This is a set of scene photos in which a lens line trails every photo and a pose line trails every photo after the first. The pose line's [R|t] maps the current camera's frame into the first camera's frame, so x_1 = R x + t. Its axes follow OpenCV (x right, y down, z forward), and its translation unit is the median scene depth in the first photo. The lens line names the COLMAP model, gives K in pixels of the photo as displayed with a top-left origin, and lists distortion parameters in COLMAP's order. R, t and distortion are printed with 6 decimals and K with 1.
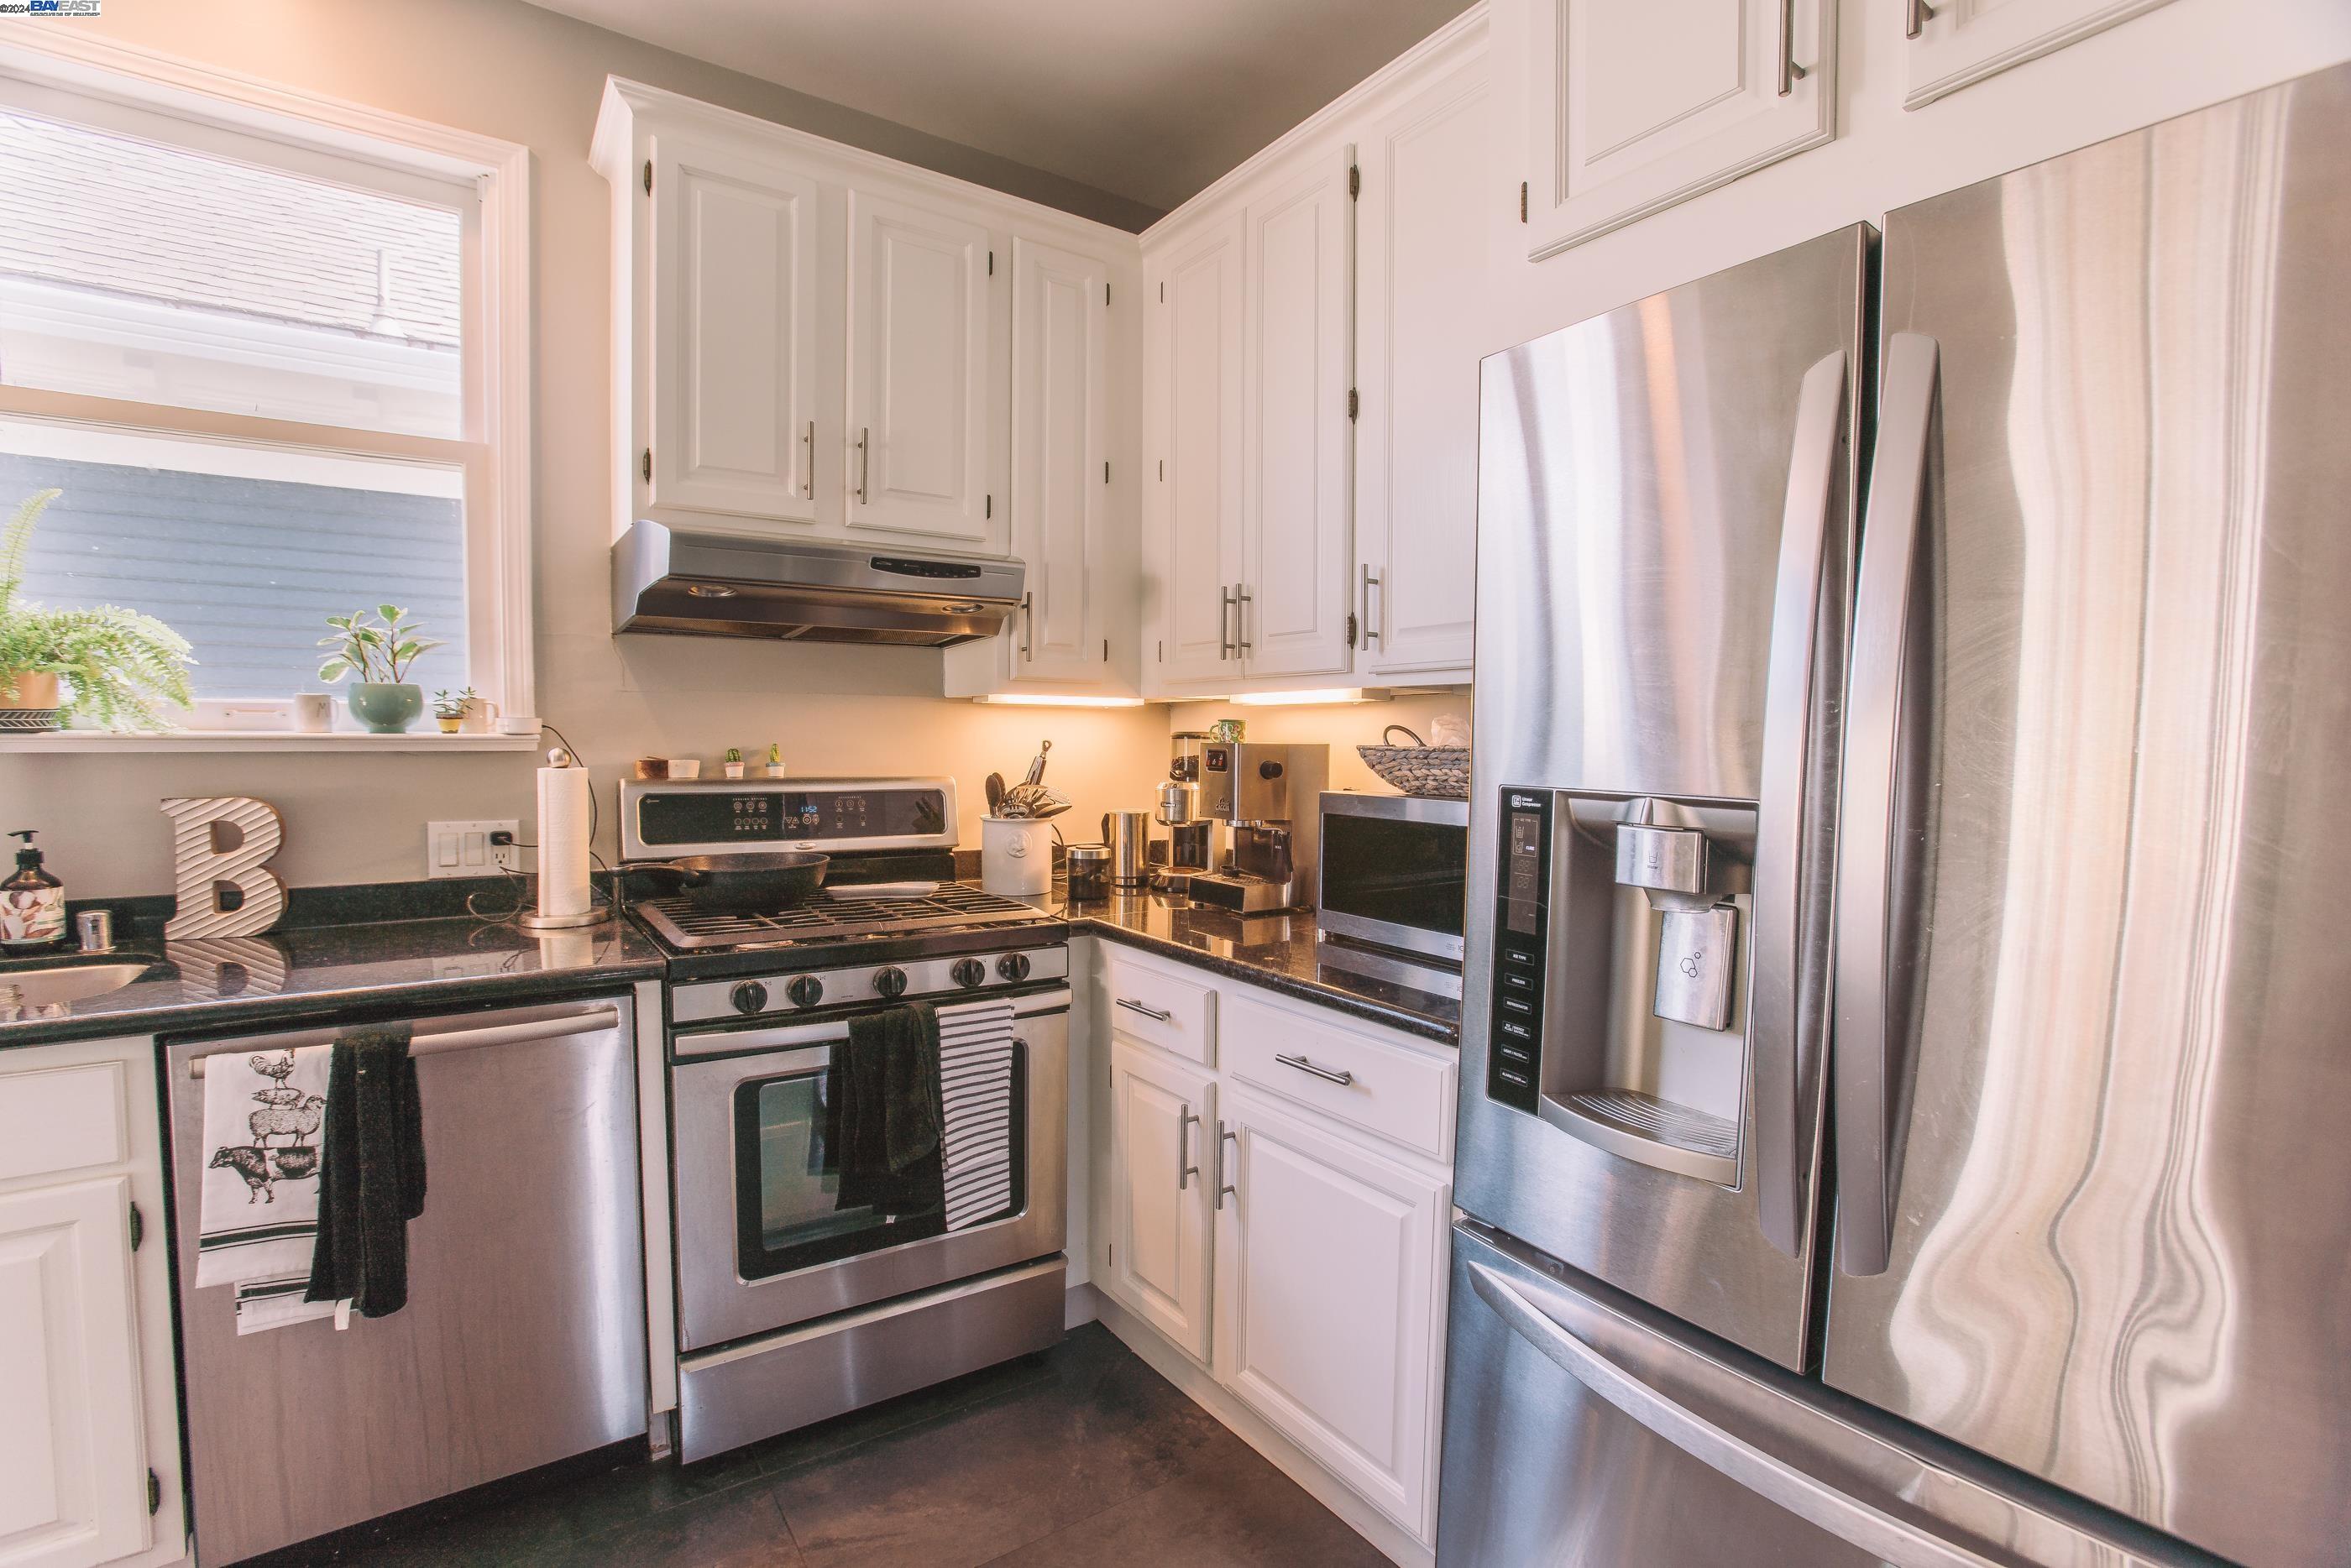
lens RADIAL K [[1073.0, 0, 1152.3], [0, 1073.0, 791.5], [0, 0, 1]] dist [-0.055430, 0.009487]
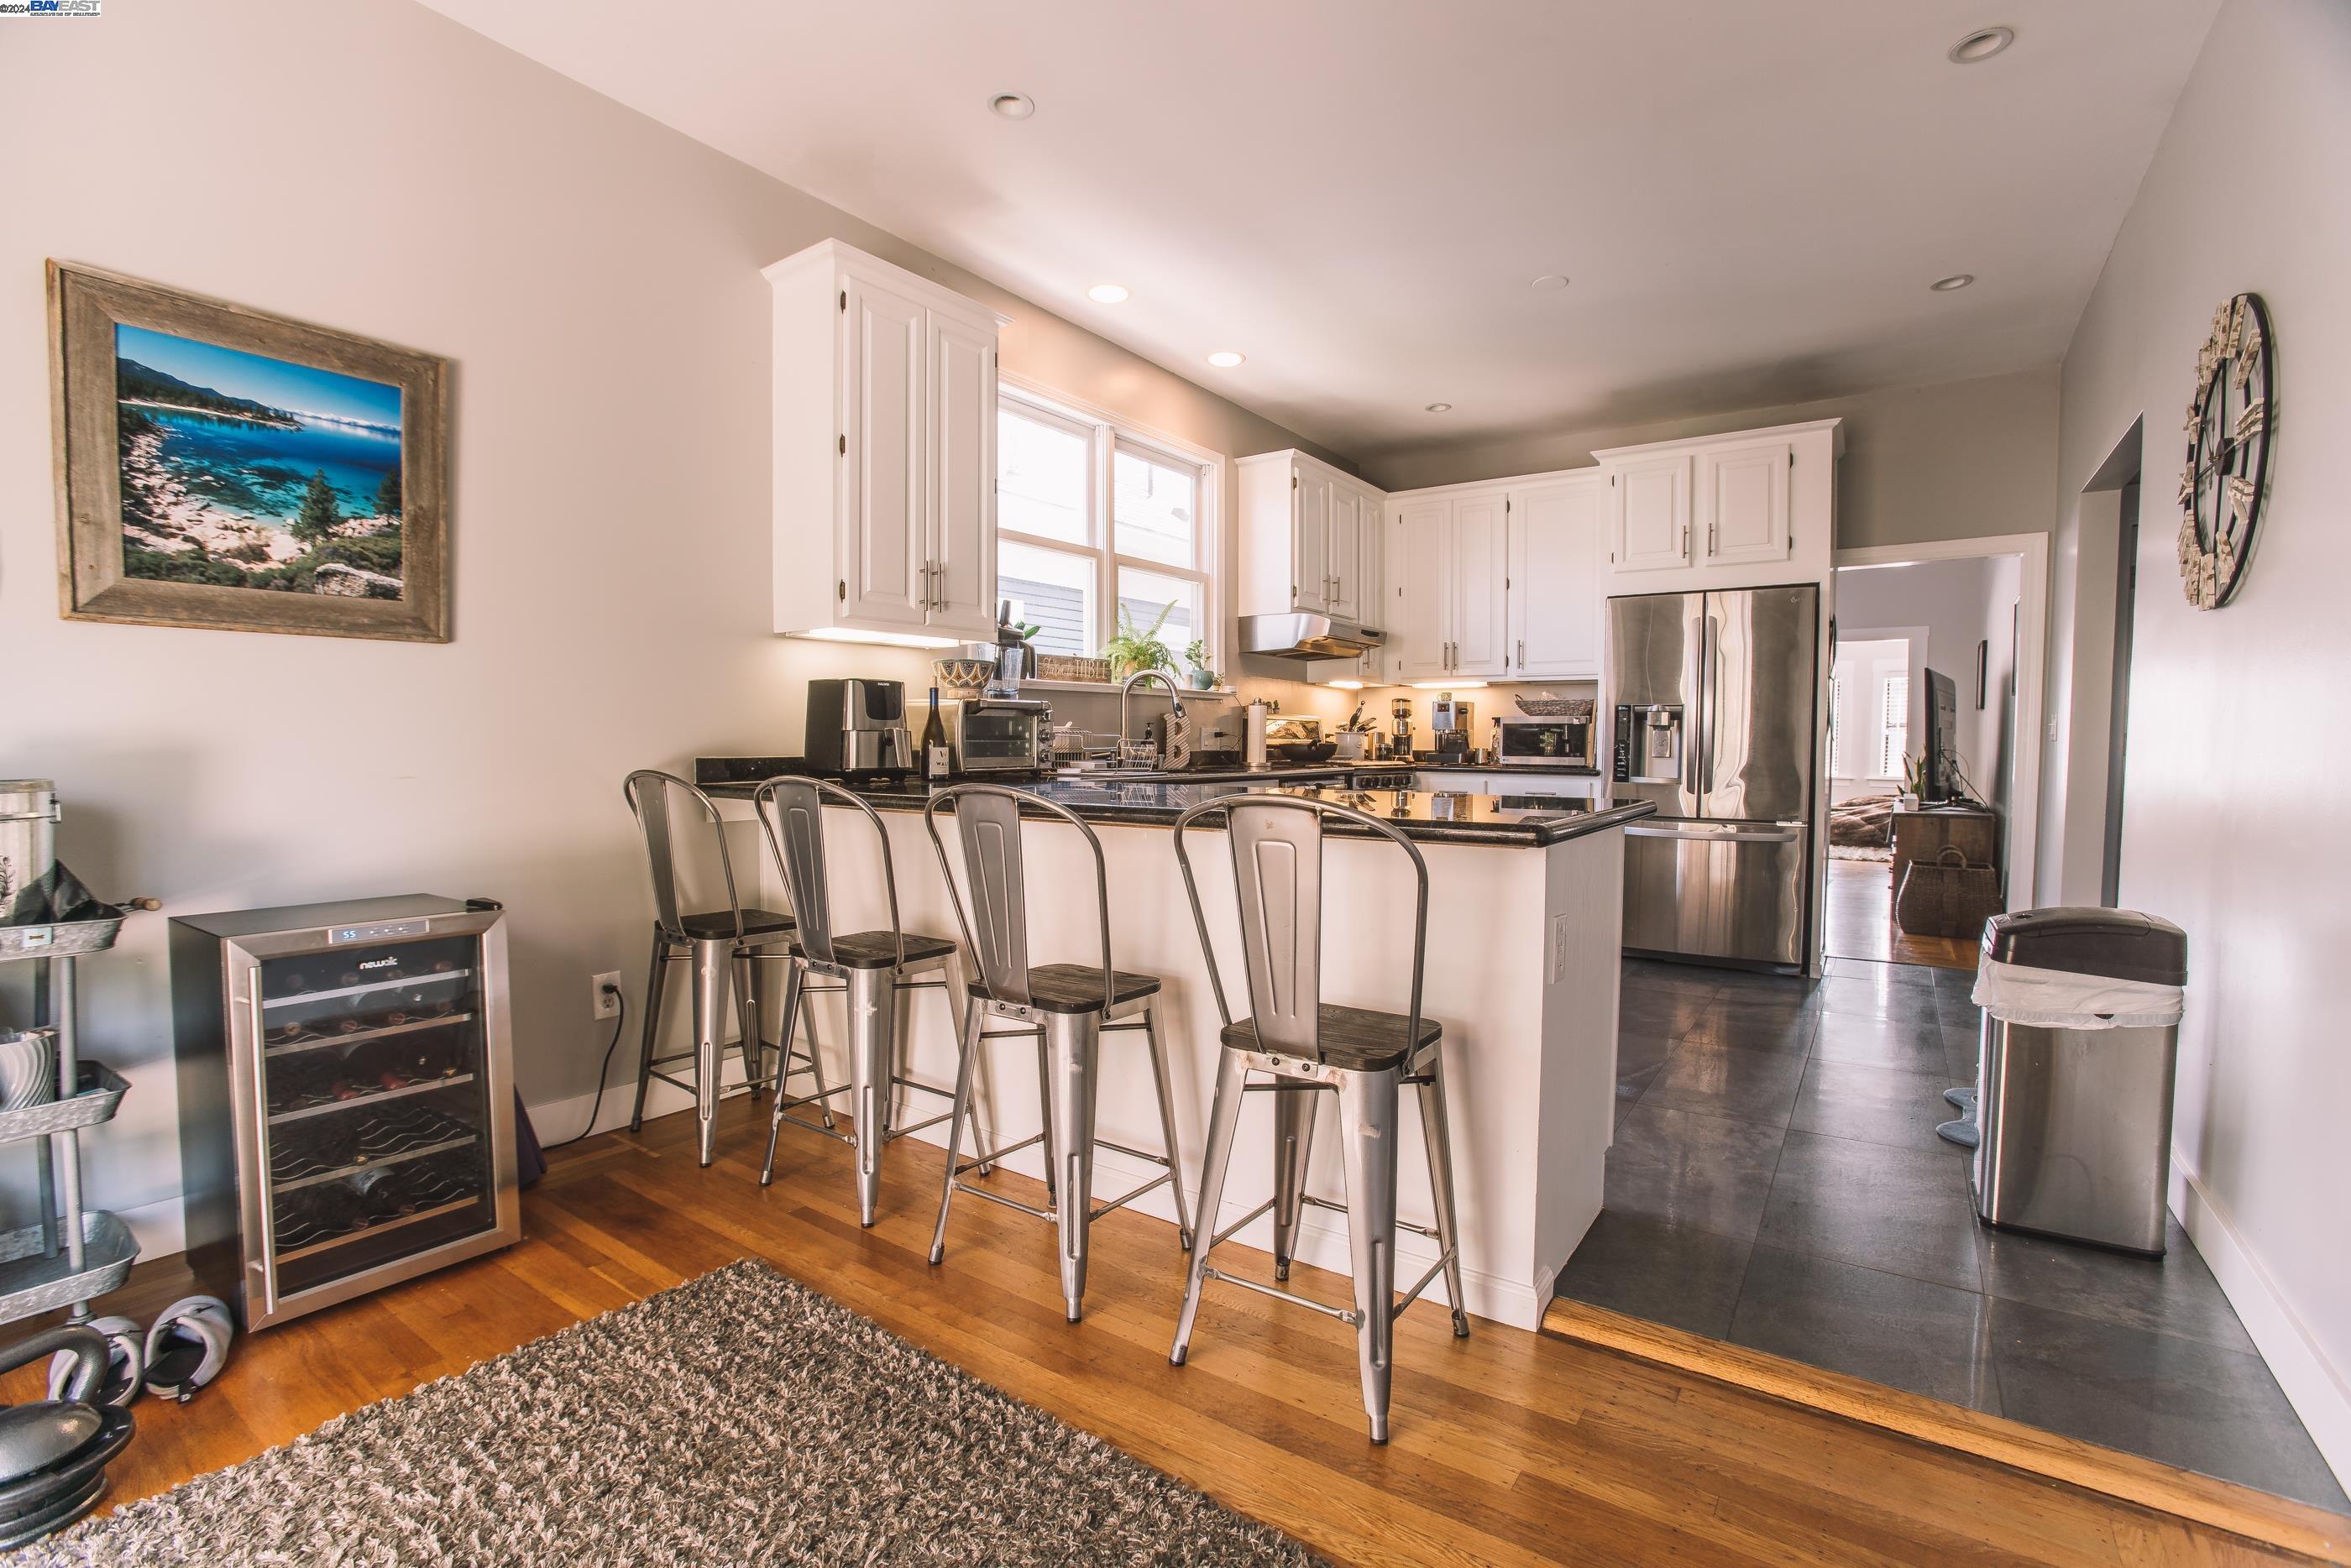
lens RADIAL K [[1073.0, 0, 1184.2], [0, 1073.0, 785.0], [0, 0, 1]] dist [-0.055430, 0.009487]
pose [[0.926896, -0.015215, 0.375010, -1.680614], [0.014572, 0.999883, 0.004549, 0.154631], [-0.375036, 0.001248, 0.927009, -1.326969]]
